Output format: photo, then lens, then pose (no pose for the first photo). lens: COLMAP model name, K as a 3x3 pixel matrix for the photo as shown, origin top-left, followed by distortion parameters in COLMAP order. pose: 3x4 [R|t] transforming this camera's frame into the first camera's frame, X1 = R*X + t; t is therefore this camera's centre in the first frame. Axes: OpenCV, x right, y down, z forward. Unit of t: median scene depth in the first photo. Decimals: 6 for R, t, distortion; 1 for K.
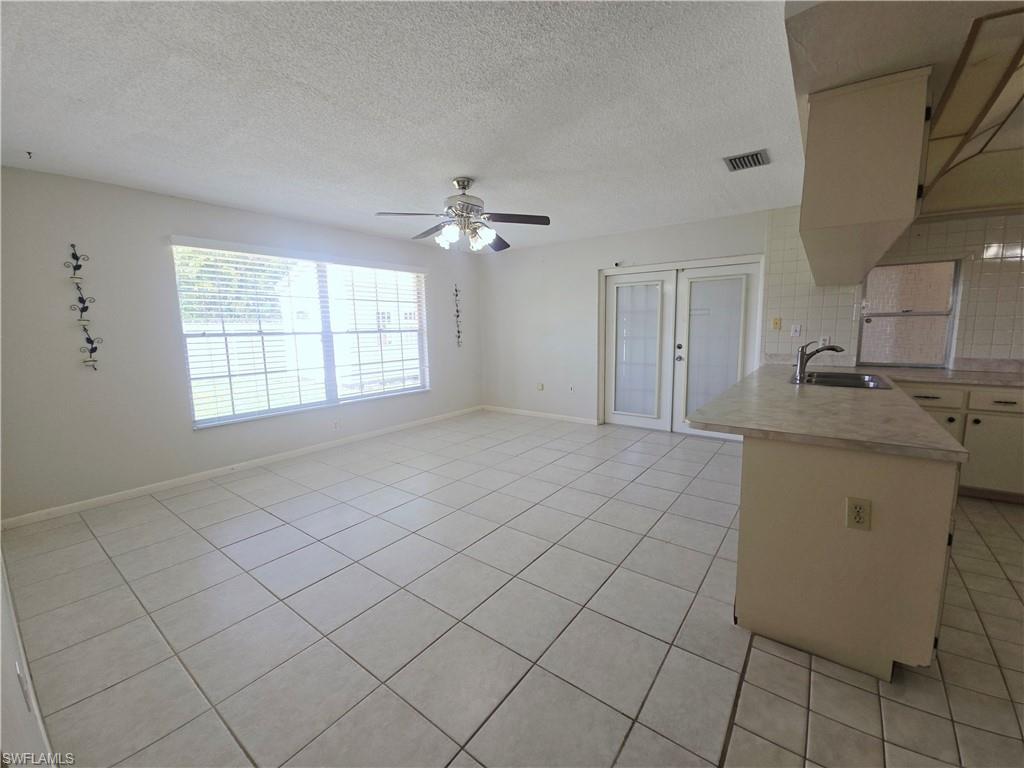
lens RADIAL K [[417.5, 0, 523.2], [0, 417.5, 379.6], [0, 0, 1]] dist [0.001870, -0.000103]
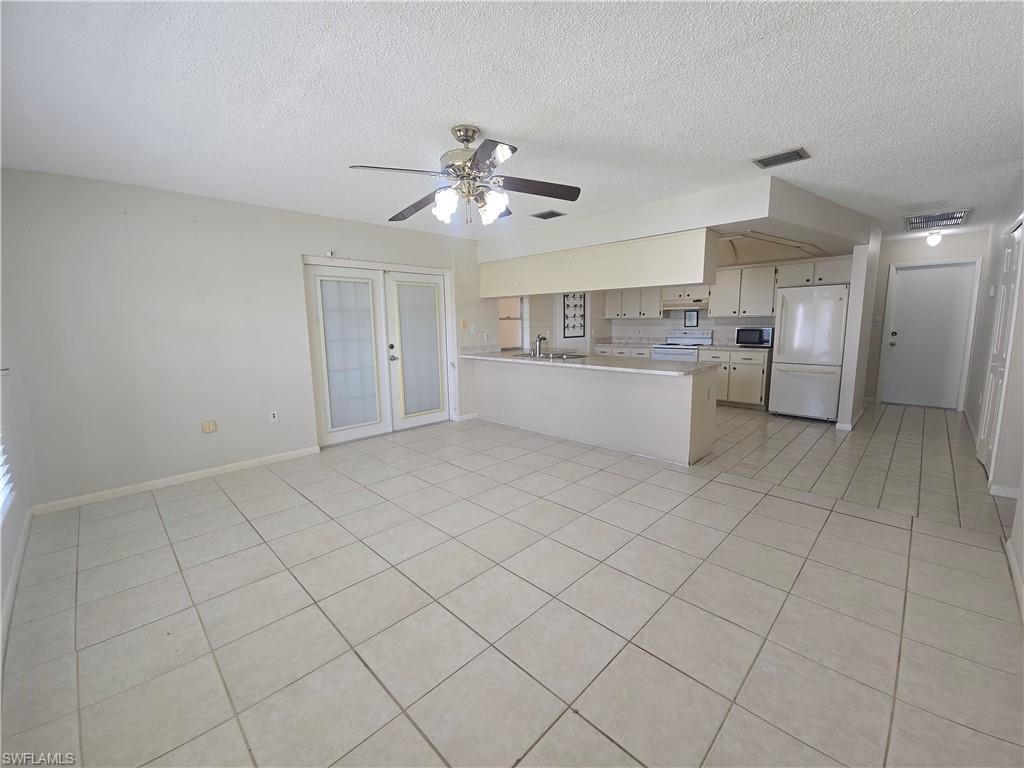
lens RADIAL K [[417.5, 0, 523.2], [0, 417.5, 379.6], [0, 0, 1]] dist [0.001870, -0.000103]
pose [[0.145108, -0.125728, 0.981395, -0.679147], [0.137808, 0.984793, 0.105787, -0.072991], [-0.979772, 0.119893, 0.160228, 0.611131]]
